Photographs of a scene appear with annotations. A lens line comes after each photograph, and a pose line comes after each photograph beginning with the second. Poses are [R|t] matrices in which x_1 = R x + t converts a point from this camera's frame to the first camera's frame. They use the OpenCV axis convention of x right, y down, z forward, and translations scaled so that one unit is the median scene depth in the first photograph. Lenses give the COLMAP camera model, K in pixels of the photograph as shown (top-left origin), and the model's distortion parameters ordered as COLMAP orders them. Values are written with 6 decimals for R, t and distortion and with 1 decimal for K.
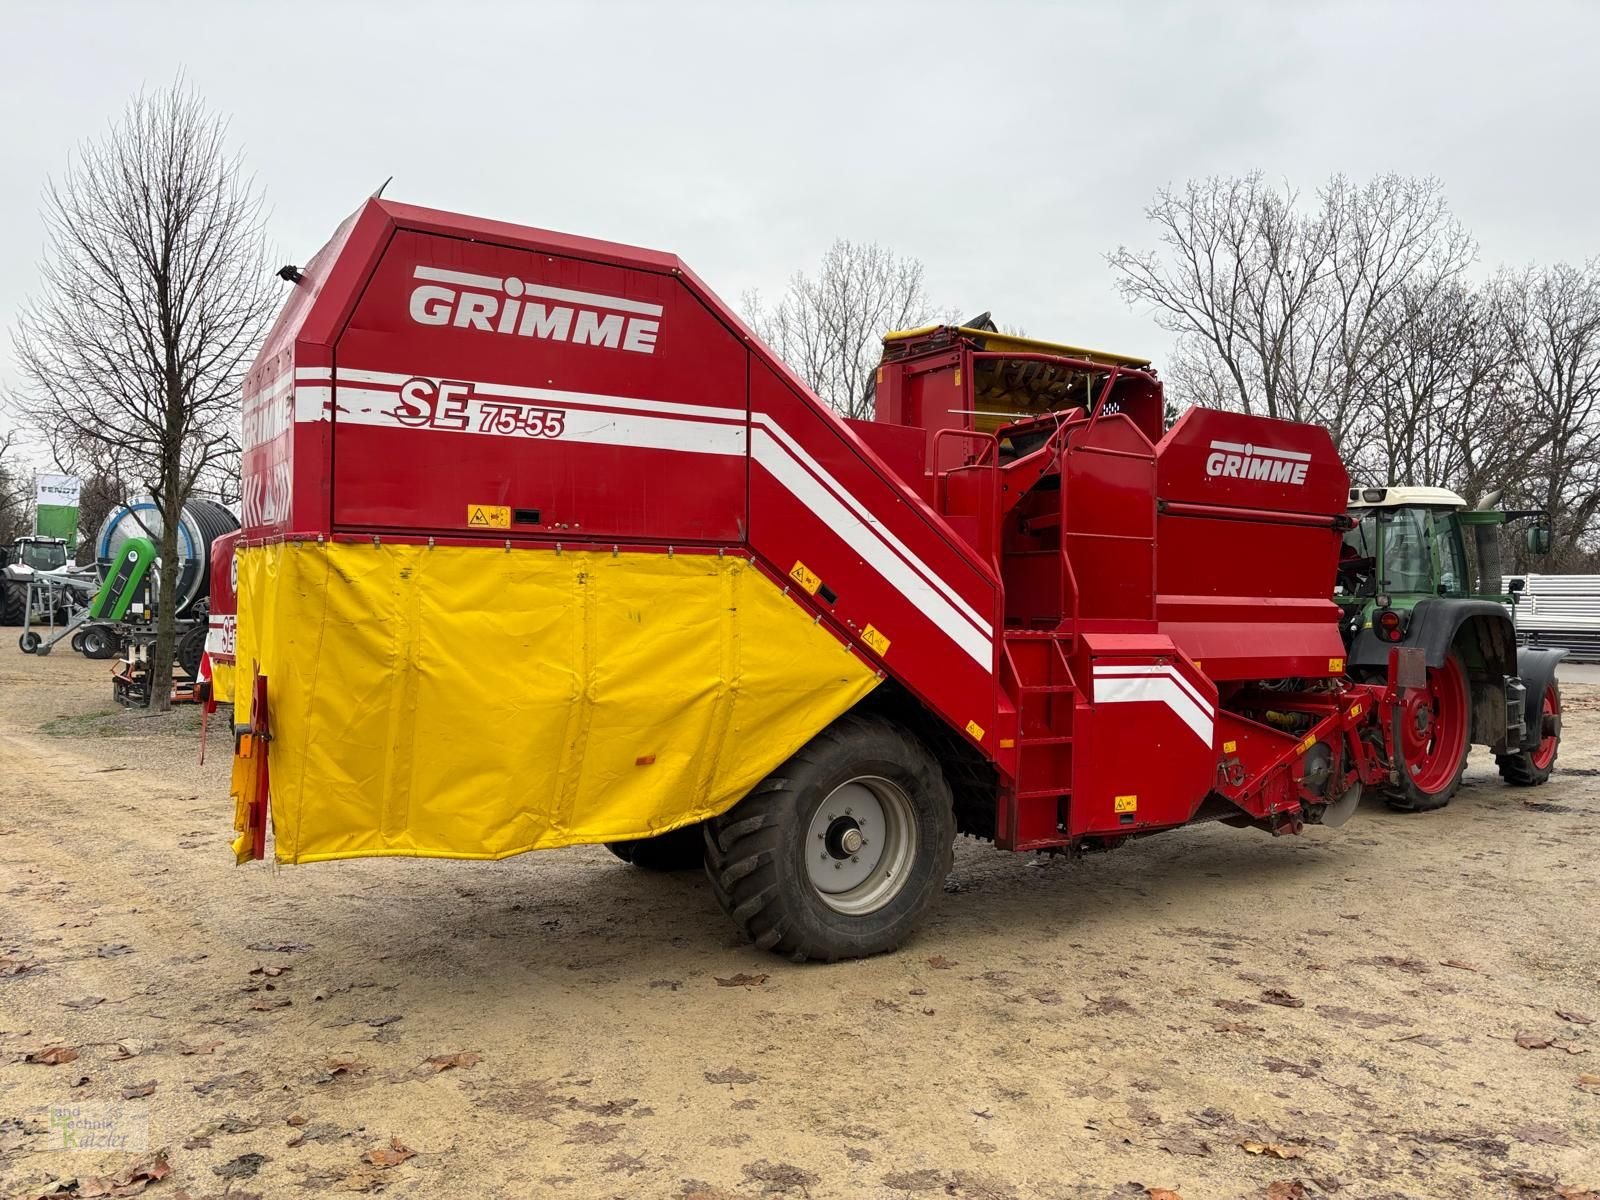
lens RADIAL K [[1199.9, 0, 795.1], [0, 1199.9, 604.9], [0, 0, 1]] dist [0.065532, -0.080532]
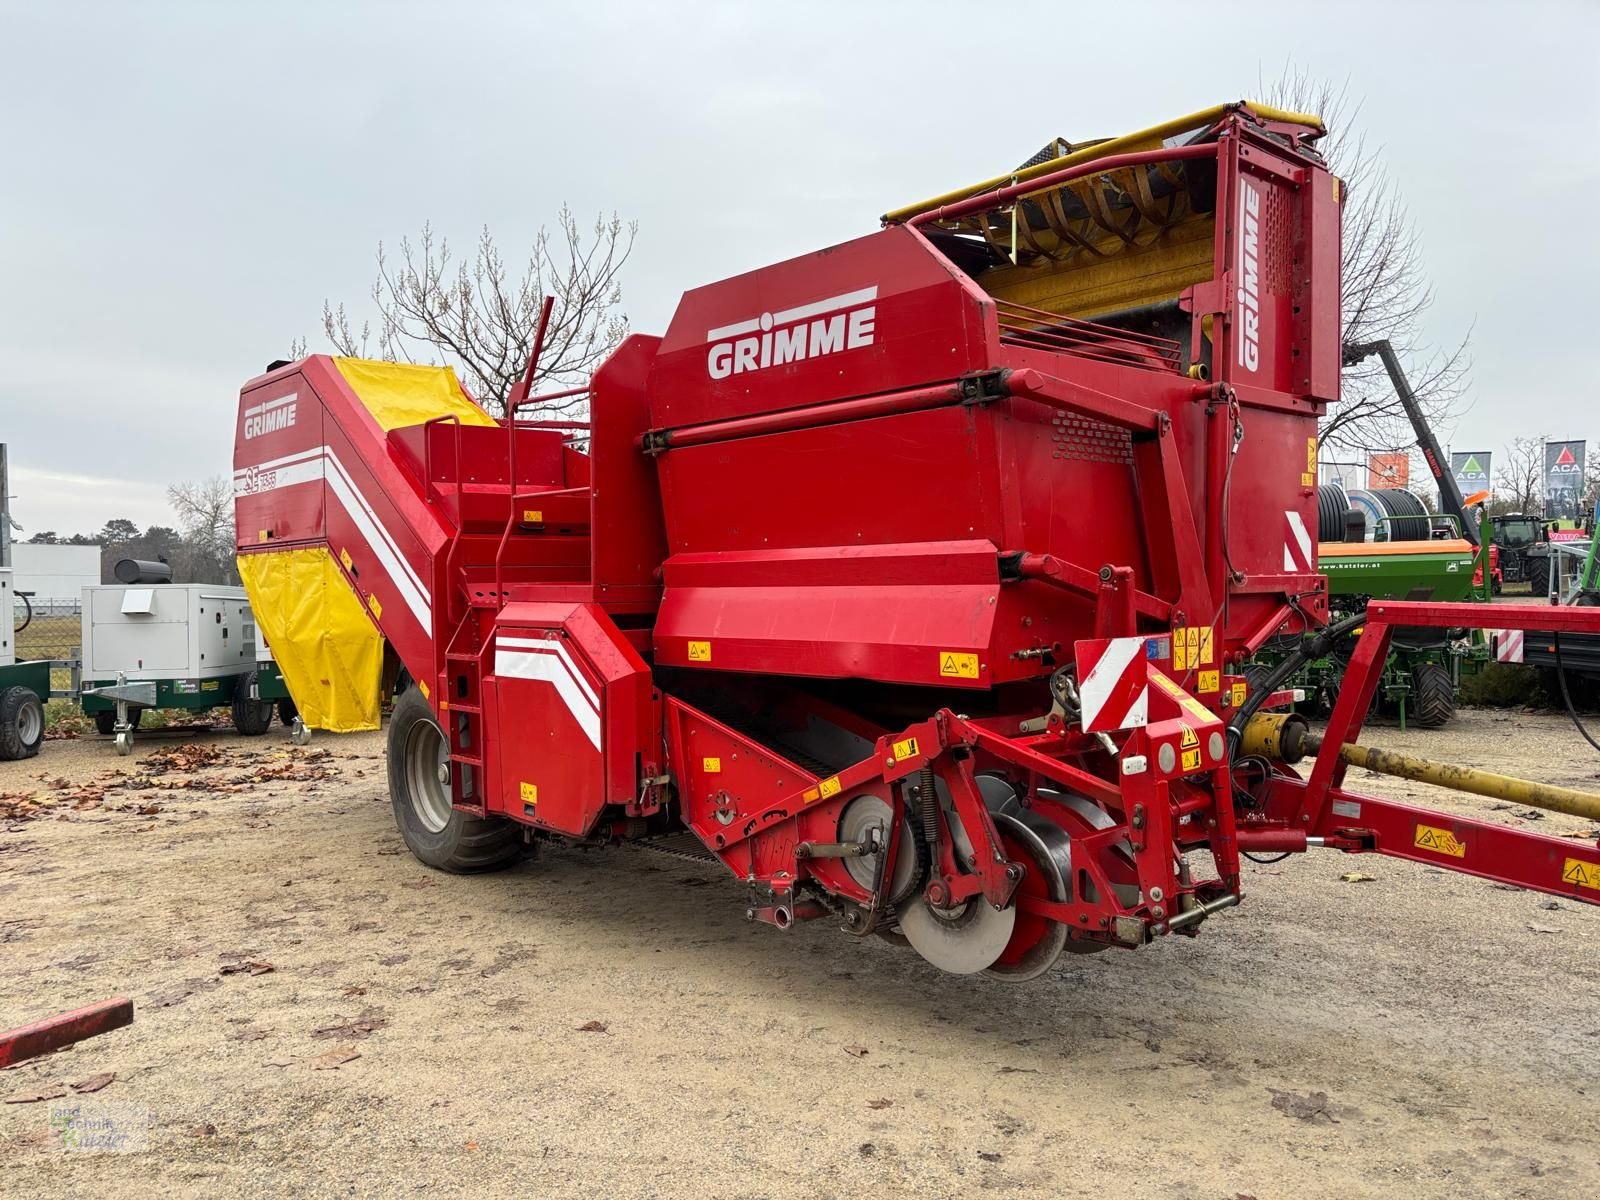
lens RADIAL K [[1199.9, 0, 795.1], [0, 1199.9, 604.9], [0, 0, 1]] dist [0.065532, -0.080532]
pose [[0.149708, 0.001553, -0.988729, 1.588540], [0.018523, 0.999819, 0.004375, 0.034172], [0.988557, -0.018969, 0.149652, 1.424203]]
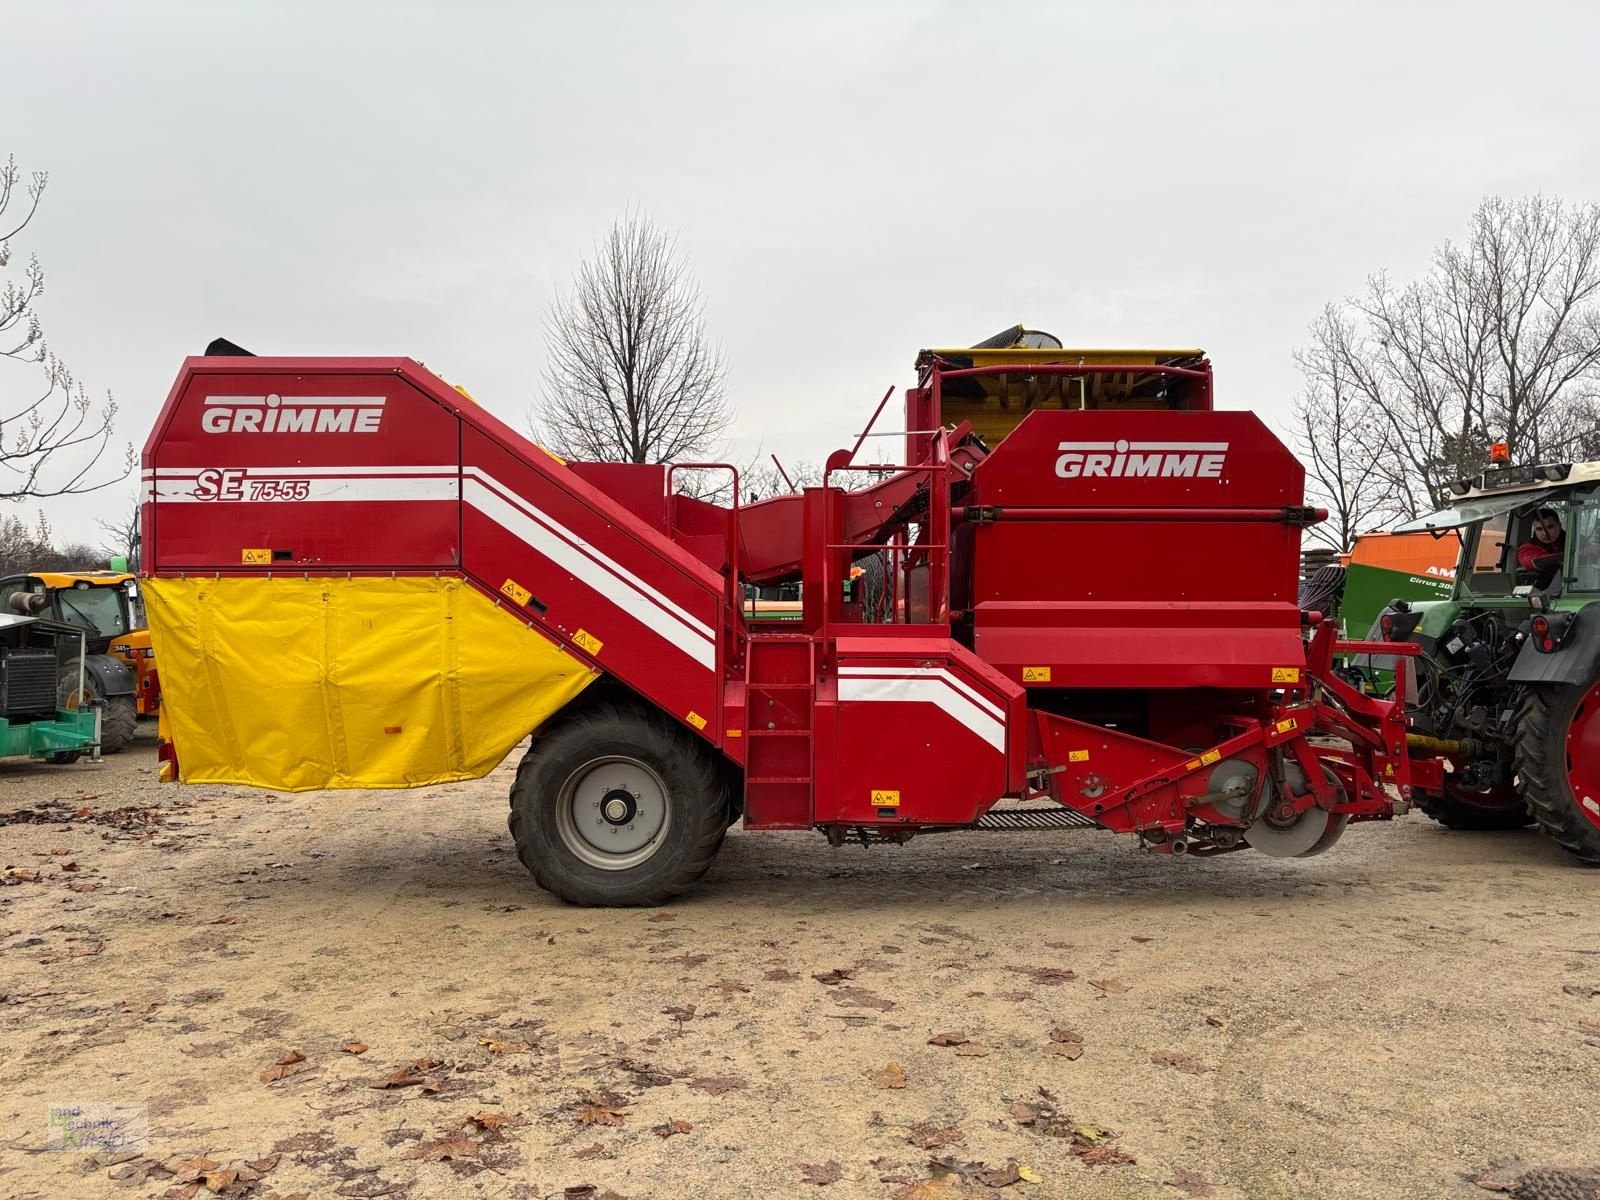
lens RADIAL K [[1208.8, 0, 798.7], [0, 1208.8, 603.2], [0, 0, 1]] dist [0.025038, -0.001169]
pose [[0.844905, -0.020473, -0.534525, 1.039536], [0.009763, 0.999691, -0.022856, 0.023017], [0.534828, 0.014093, 0.844844, 0.089097]]
